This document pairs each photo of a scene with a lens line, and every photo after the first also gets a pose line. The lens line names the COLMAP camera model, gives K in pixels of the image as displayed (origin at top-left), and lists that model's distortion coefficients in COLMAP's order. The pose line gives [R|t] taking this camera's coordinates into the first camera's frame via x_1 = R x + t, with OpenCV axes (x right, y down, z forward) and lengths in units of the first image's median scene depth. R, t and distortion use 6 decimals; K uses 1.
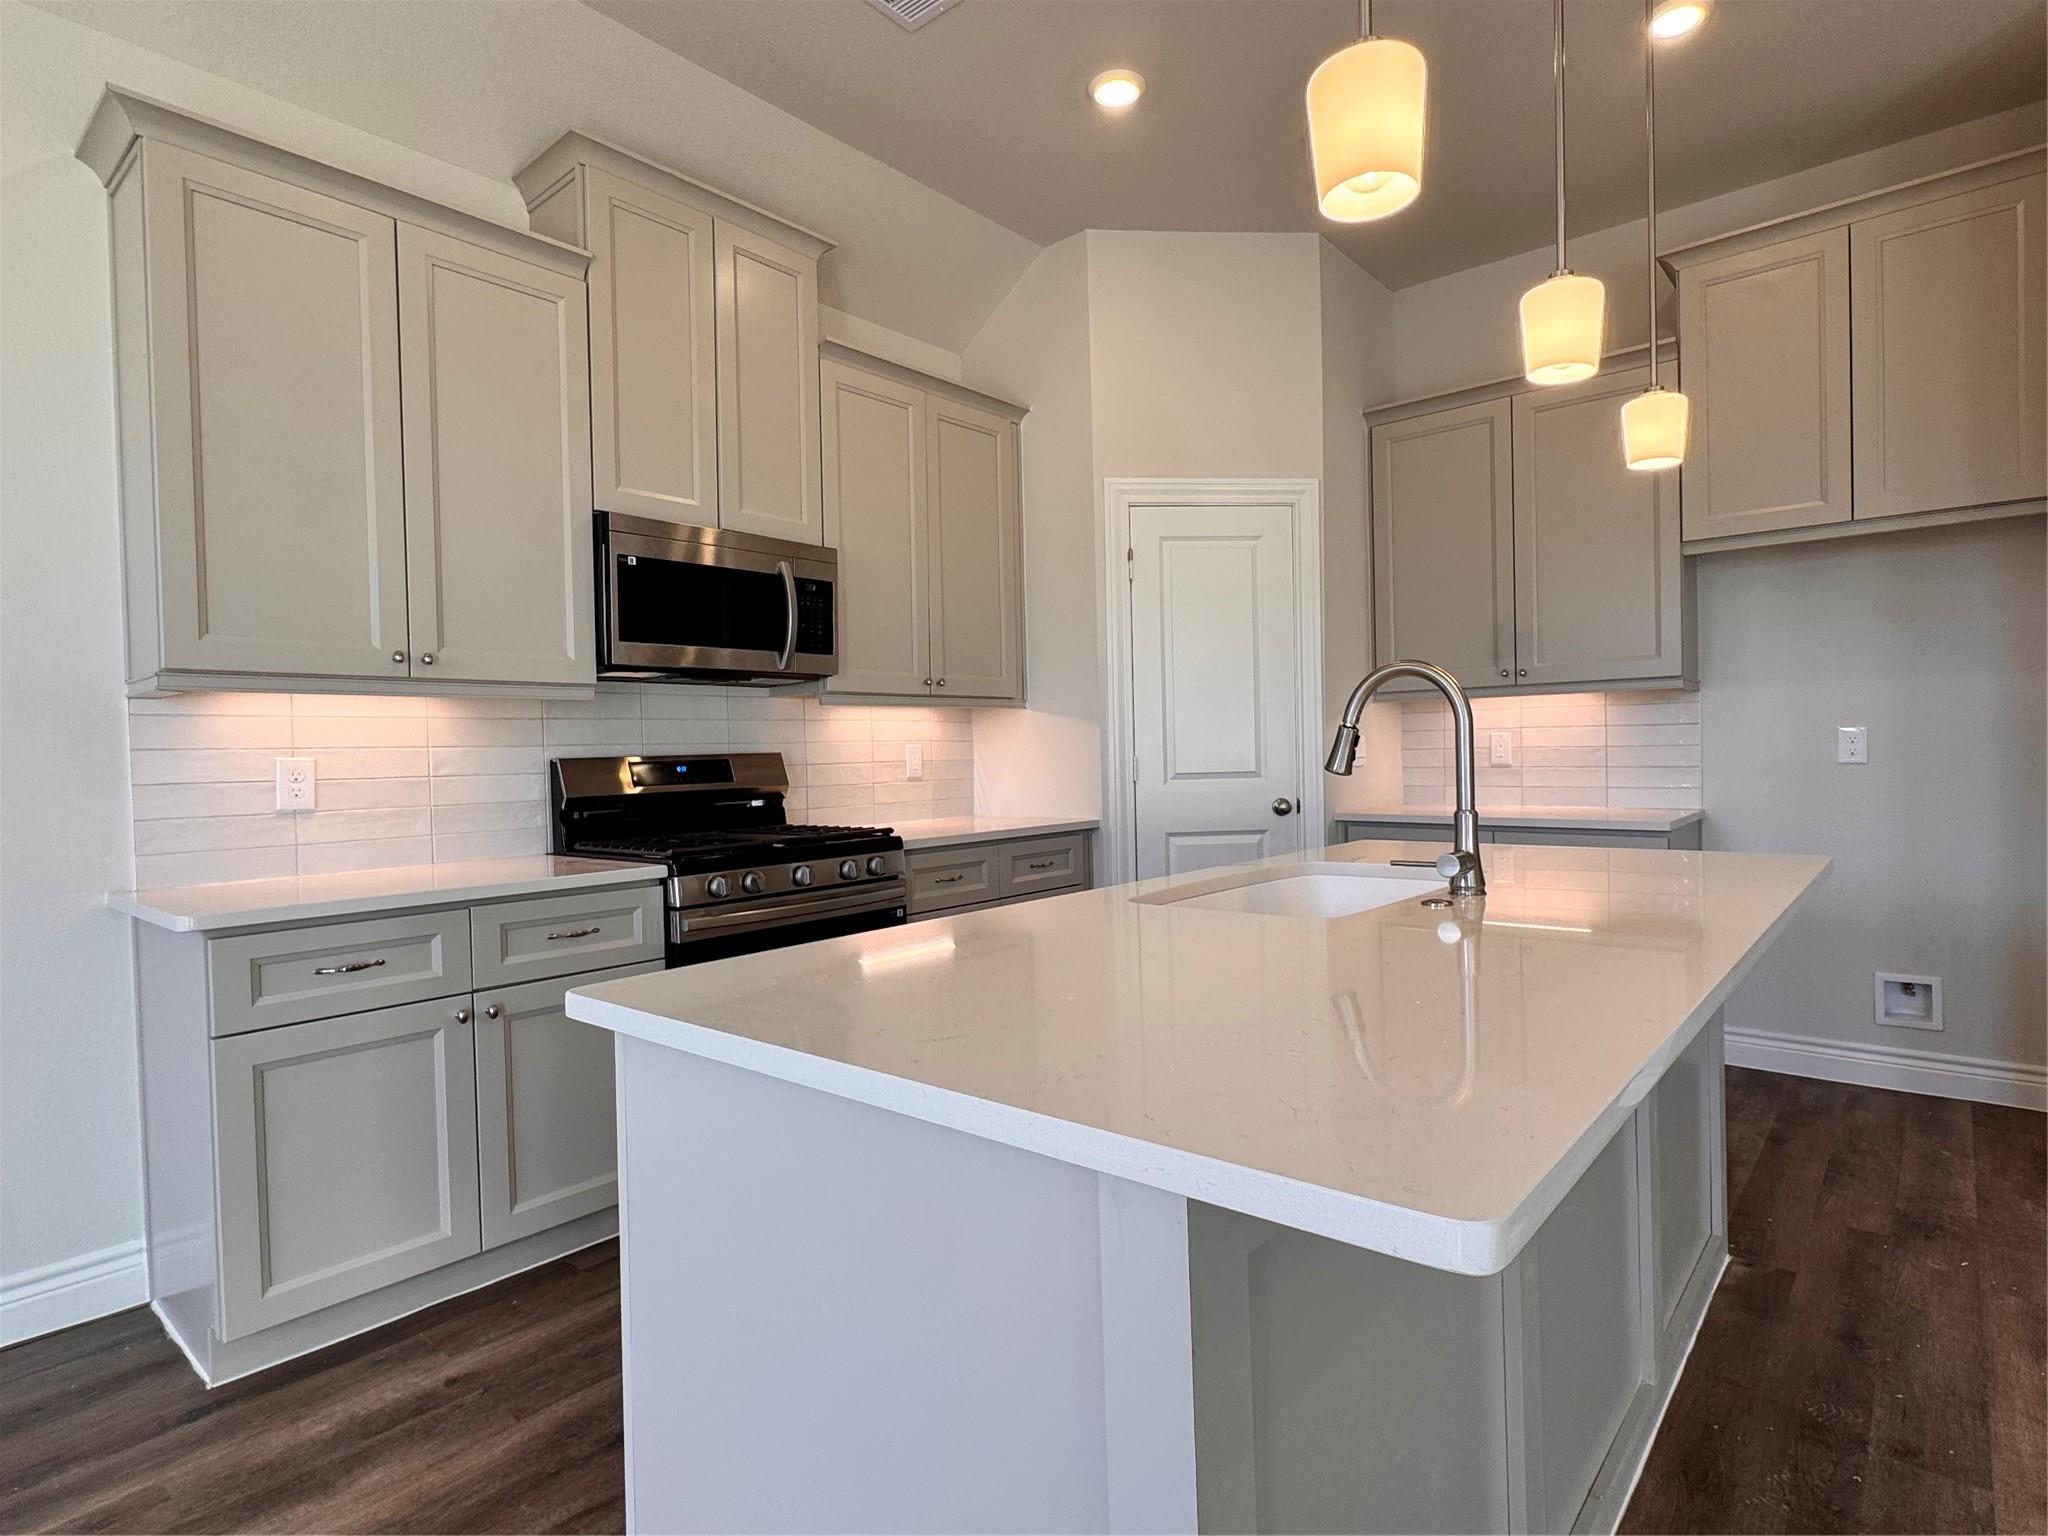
lens RADIAL K [[1064.9, 0, 1034.7], [0, 1064.9, 774.8], [0, 0, 1]] dist [-0.004996, -0.000175]
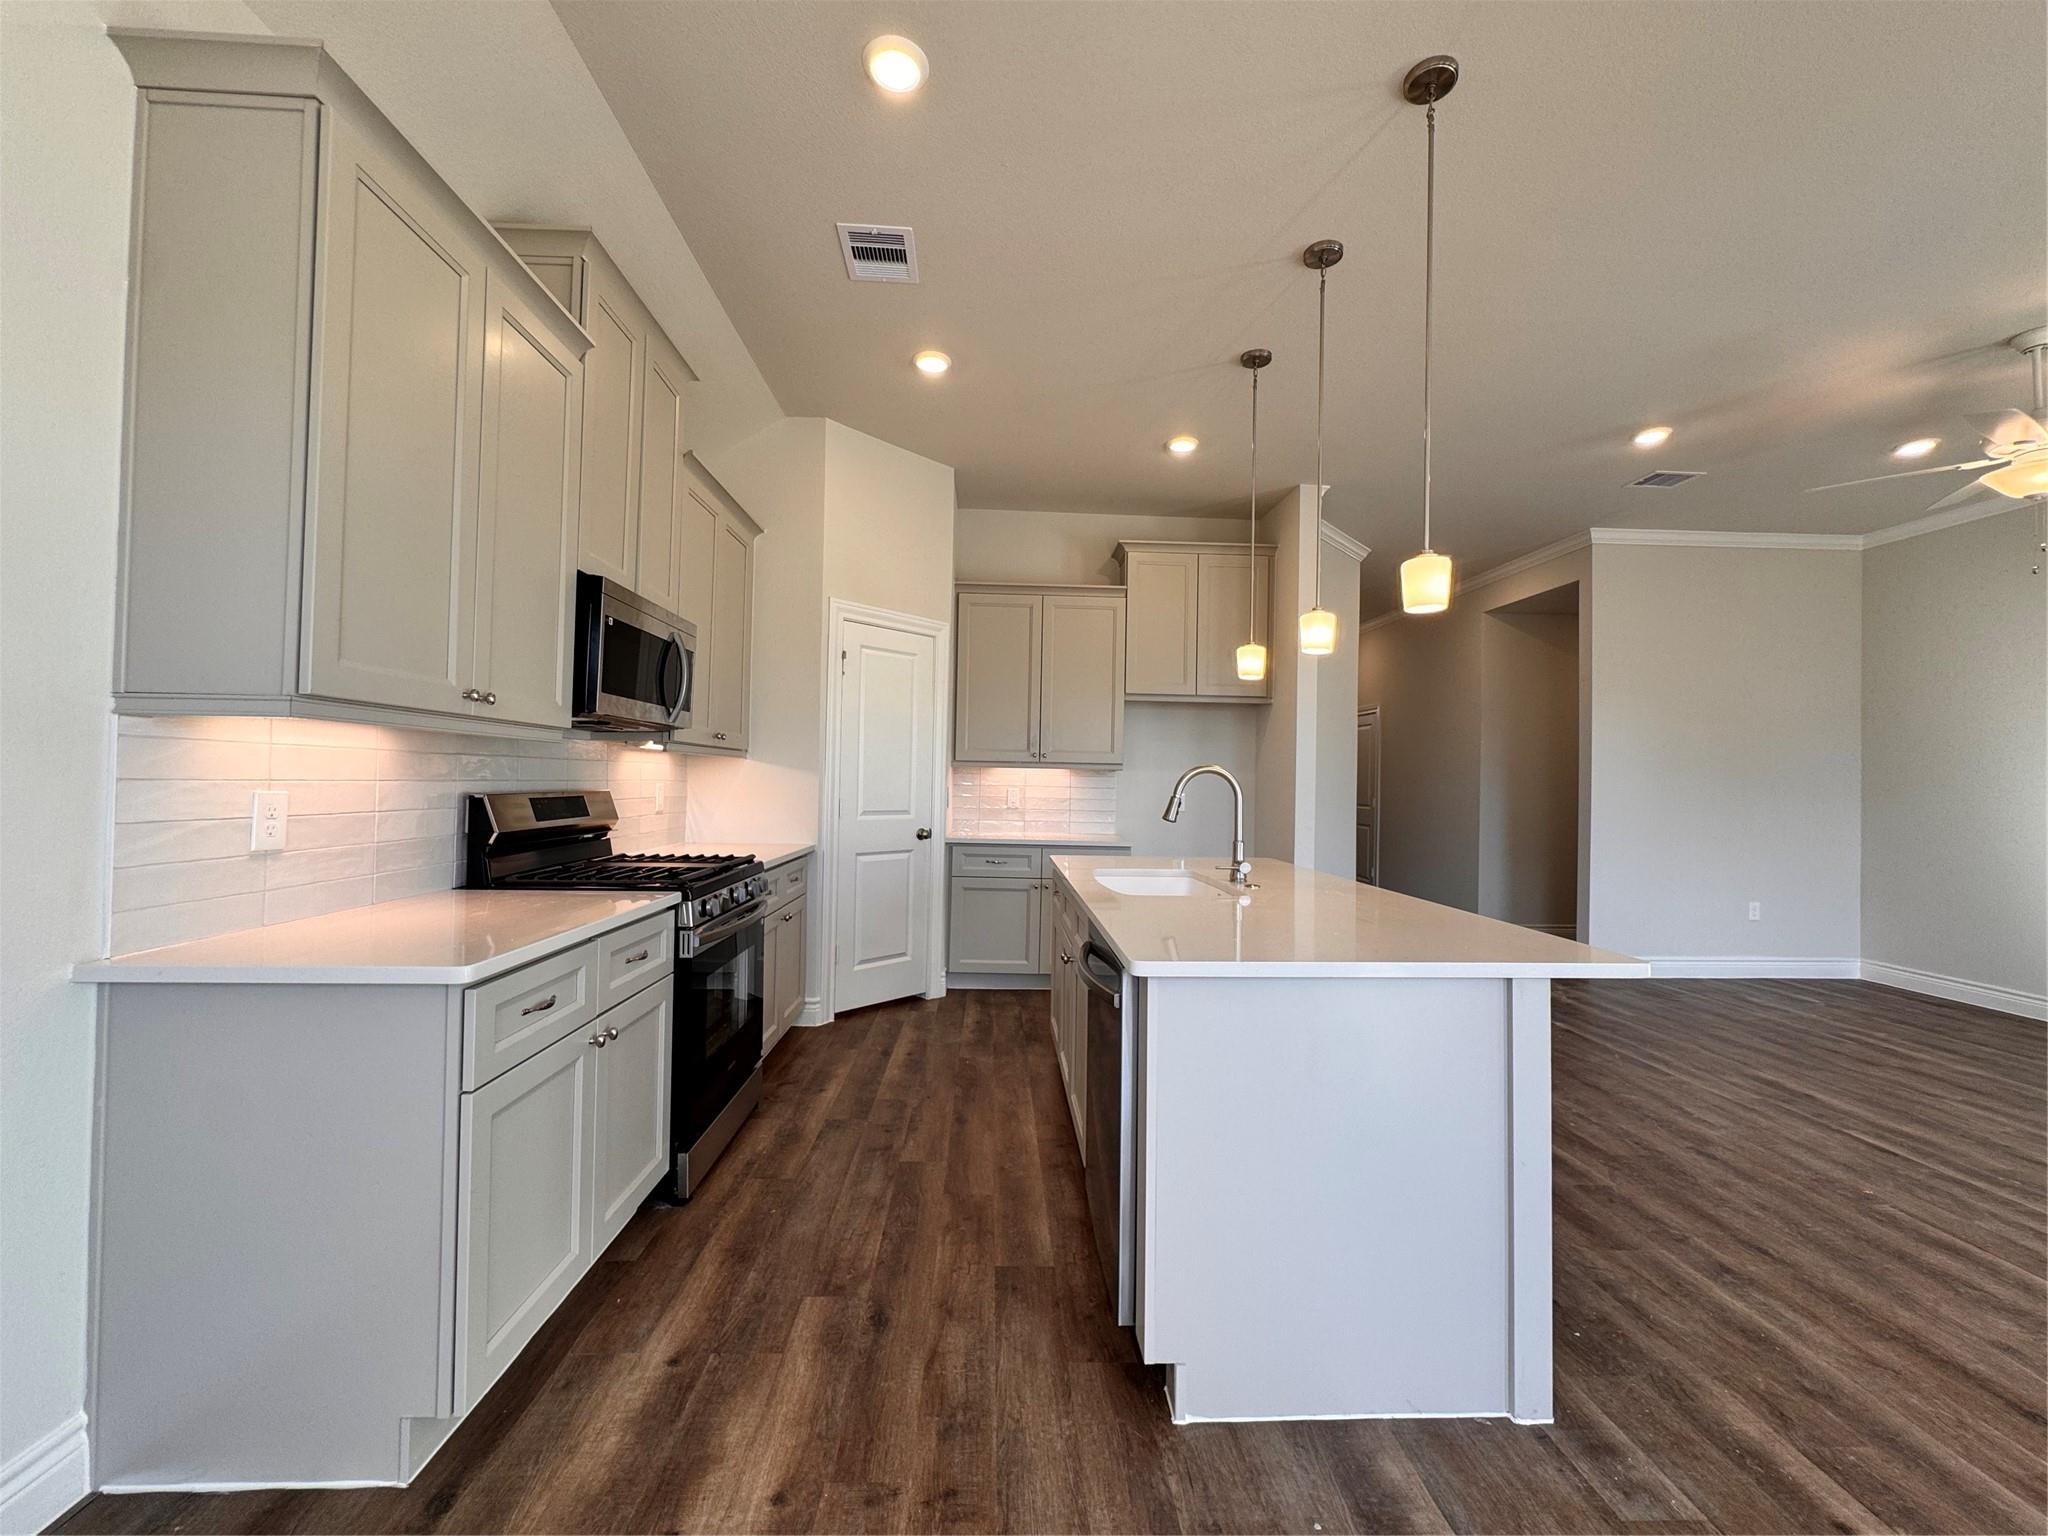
lens RADIAL K [[815.4, 0, 1026.9], [0, 815.4, 768.5], [0, 0, 1]] dist [-0.002507, 0.000175]
pose [[0.730169, 0.048994, 0.681508, -0.567983], [-0.021609, 0.998583, -0.048637, -0.012541], [-0.682925, 0.020786, 0.730193, 0.067722]]
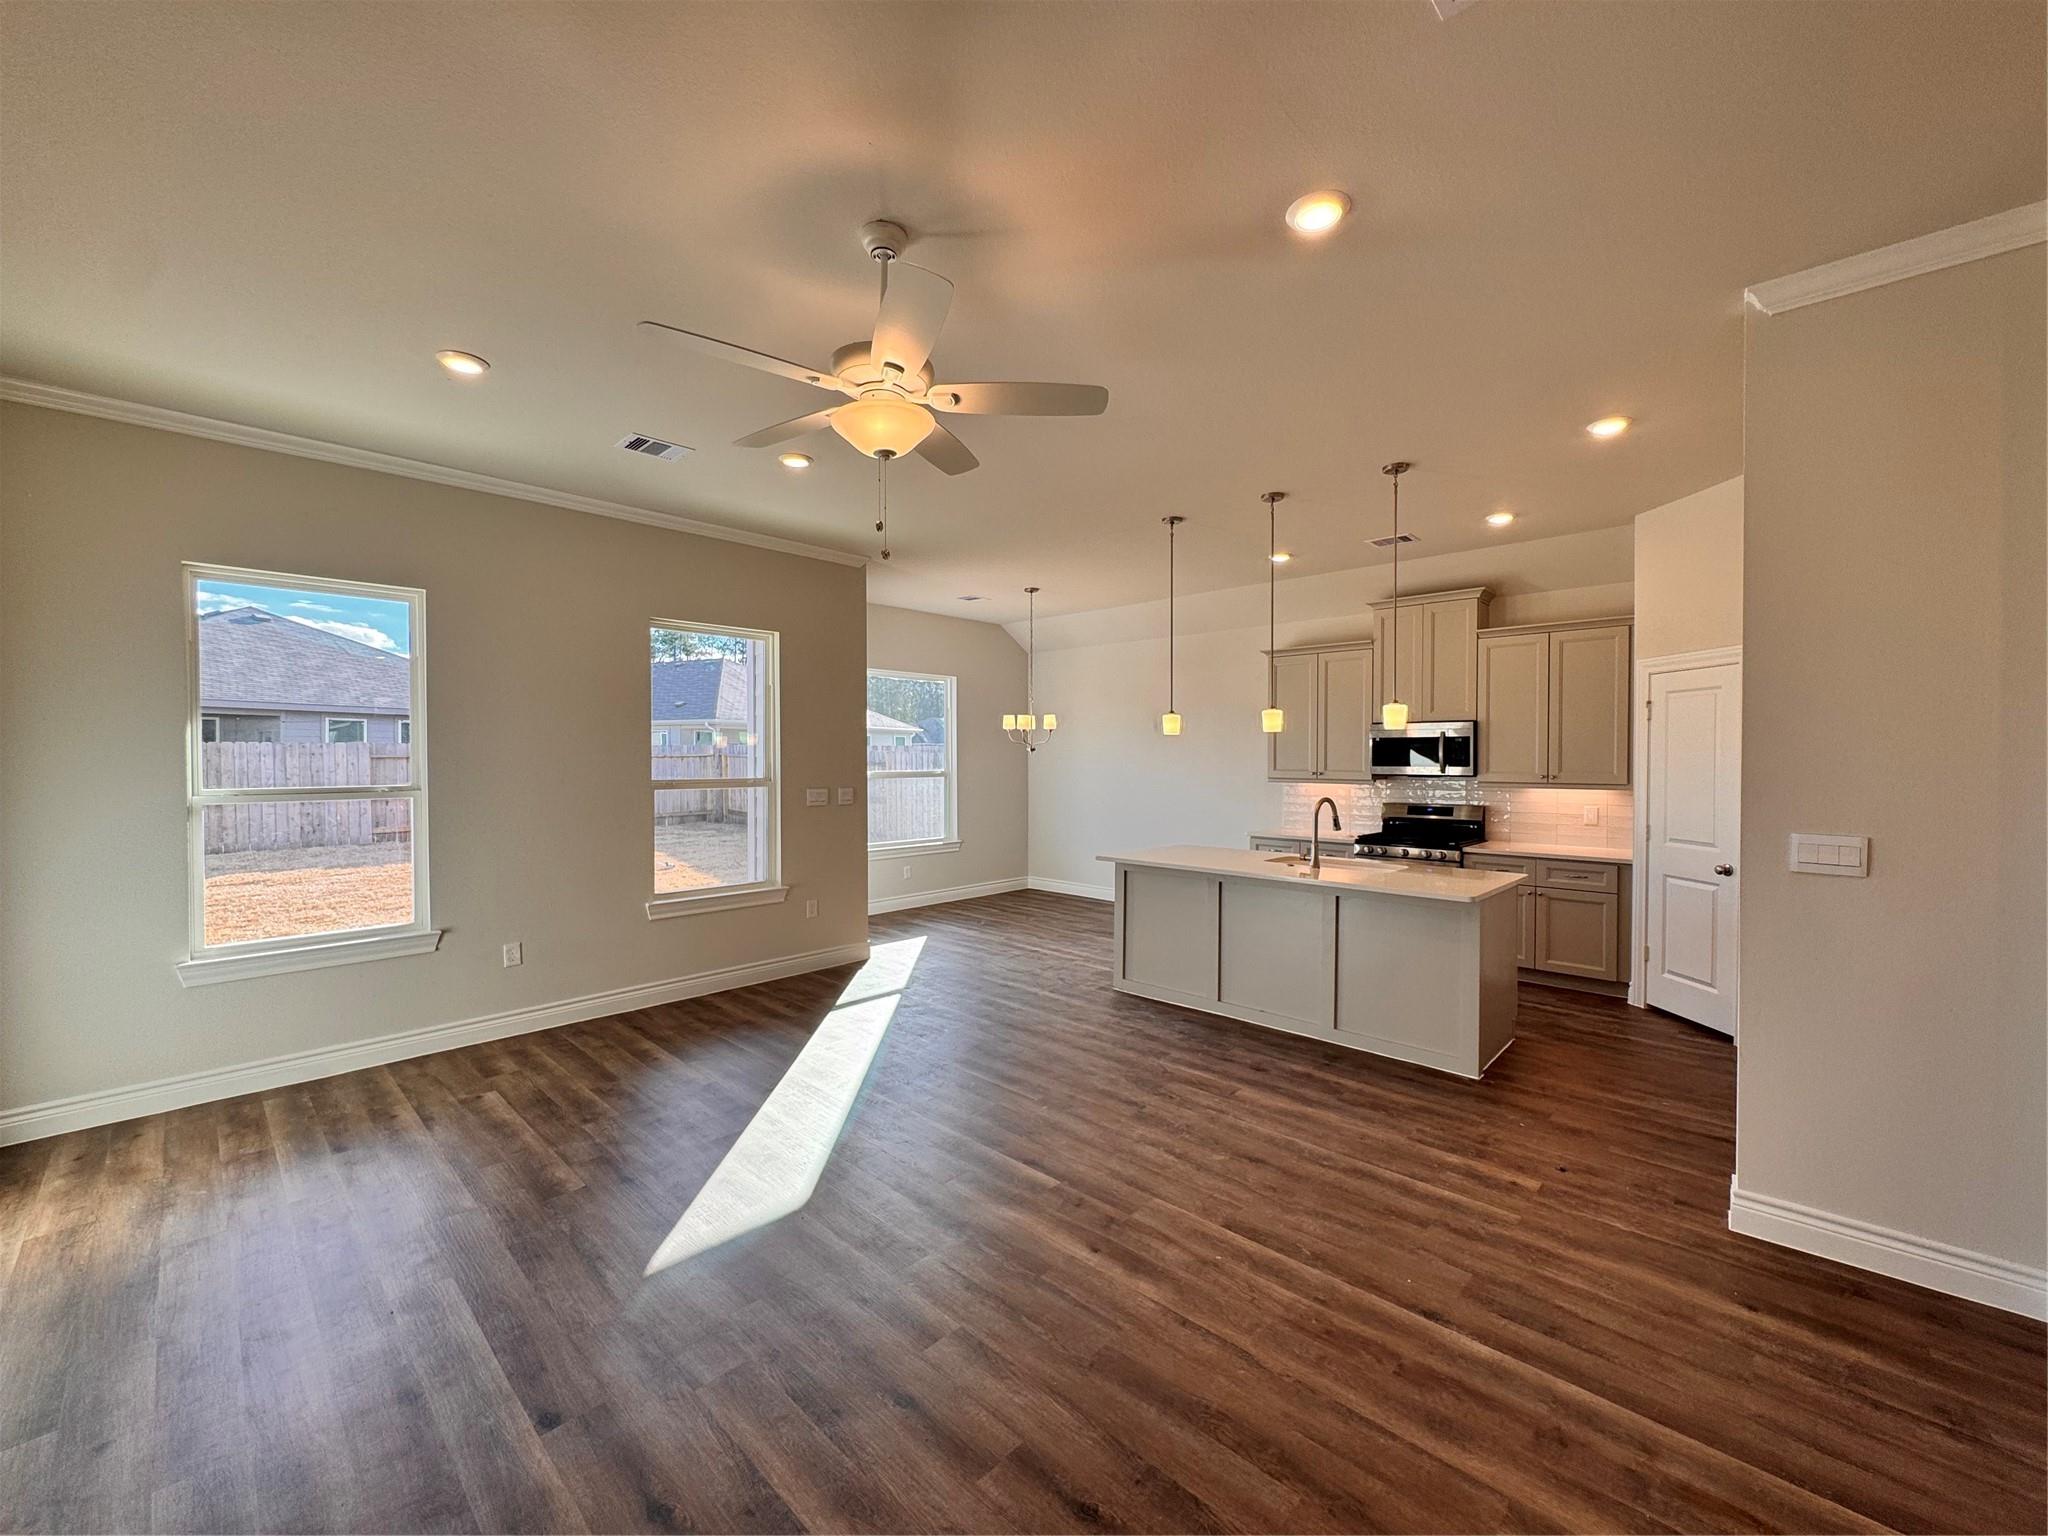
lens RADIAL K [[815.4, 0, 1030.4], [0, 815.4, 770.5], [0, 0, 1]] dist [-0.002507, 0.000175]
pose [[-0.049656, 0.038956, -0.998006, 1.757692], [-0.022100, 0.998952, 0.040093, -0.163975], [0.998522, 0.024047, -0.048743, 0.120691]]
